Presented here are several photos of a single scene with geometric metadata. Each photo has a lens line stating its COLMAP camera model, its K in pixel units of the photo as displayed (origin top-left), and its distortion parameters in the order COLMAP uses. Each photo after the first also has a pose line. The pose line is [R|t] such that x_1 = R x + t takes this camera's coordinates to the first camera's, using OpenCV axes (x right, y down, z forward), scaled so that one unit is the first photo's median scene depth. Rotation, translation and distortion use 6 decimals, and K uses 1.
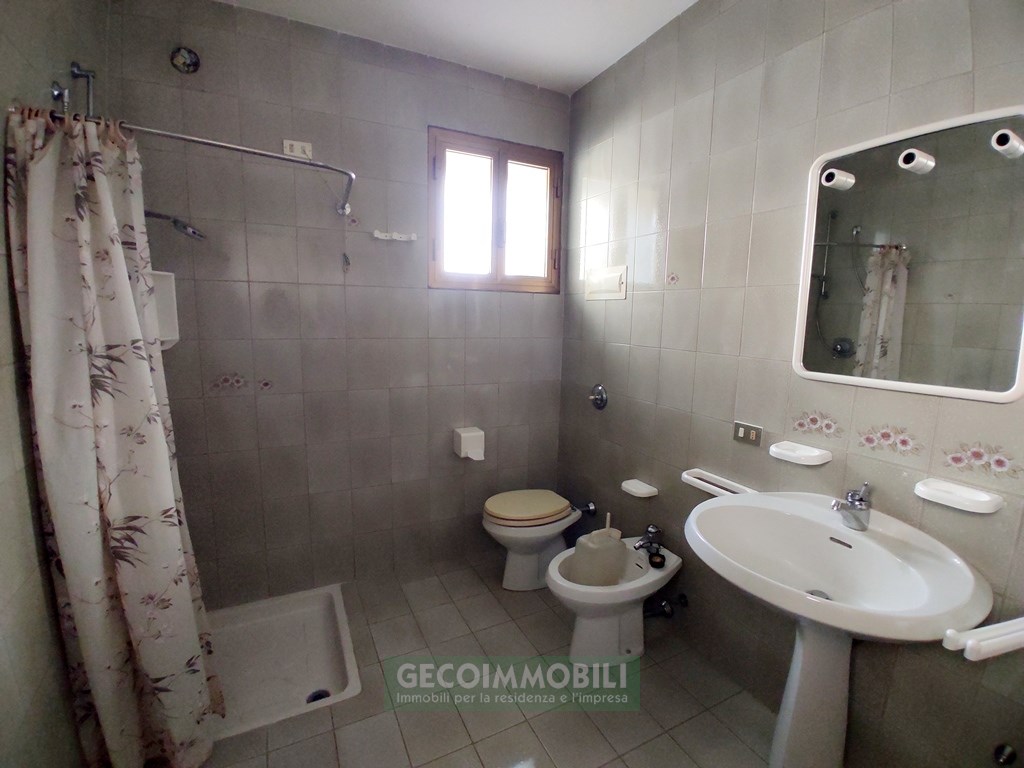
lens RADIAL K [[482.7, 0, 505.9], [0, 482.7, 382.7], [0, 0, 1]] dist [0.018992, 0.000013]
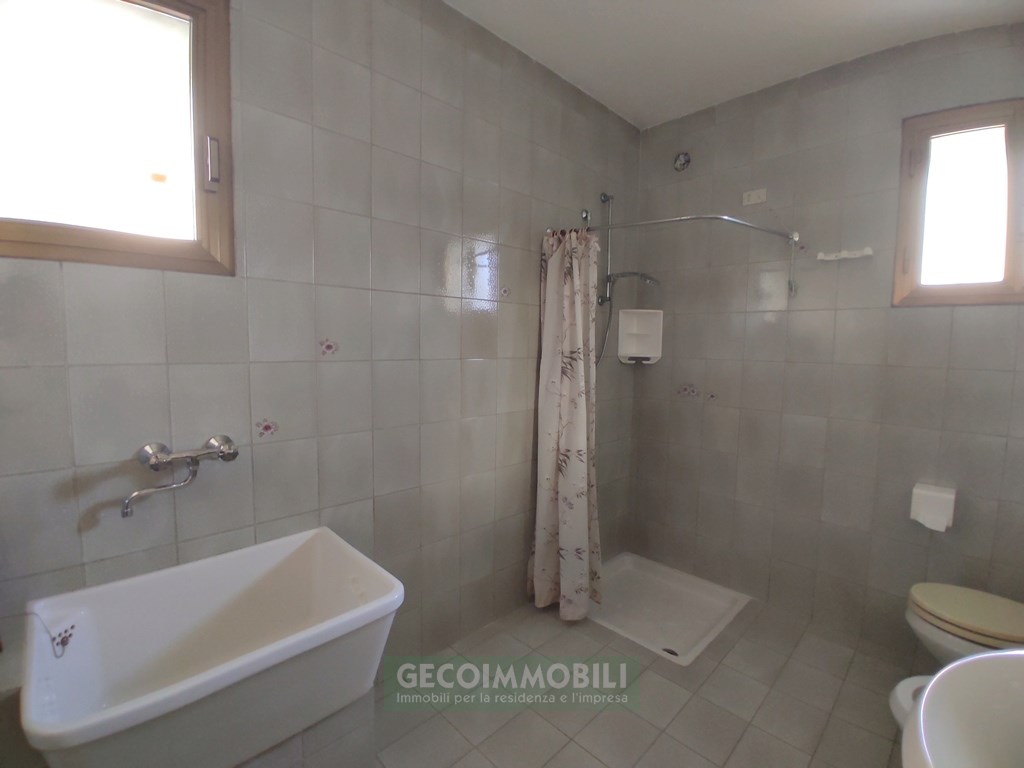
lens RADIAL K [[482.7, 0, 507.3], [0, 482.7, 380.2], [0, 0, 1]] dist [0.018992, 0.000013]
pose [[0.346158, 0.070171, -0.935548, 0.757616], [-0.151888, 0.988235, 0.017923, 0.032374], [0.925799, 0.135894, 0.352744, 0.164944]]
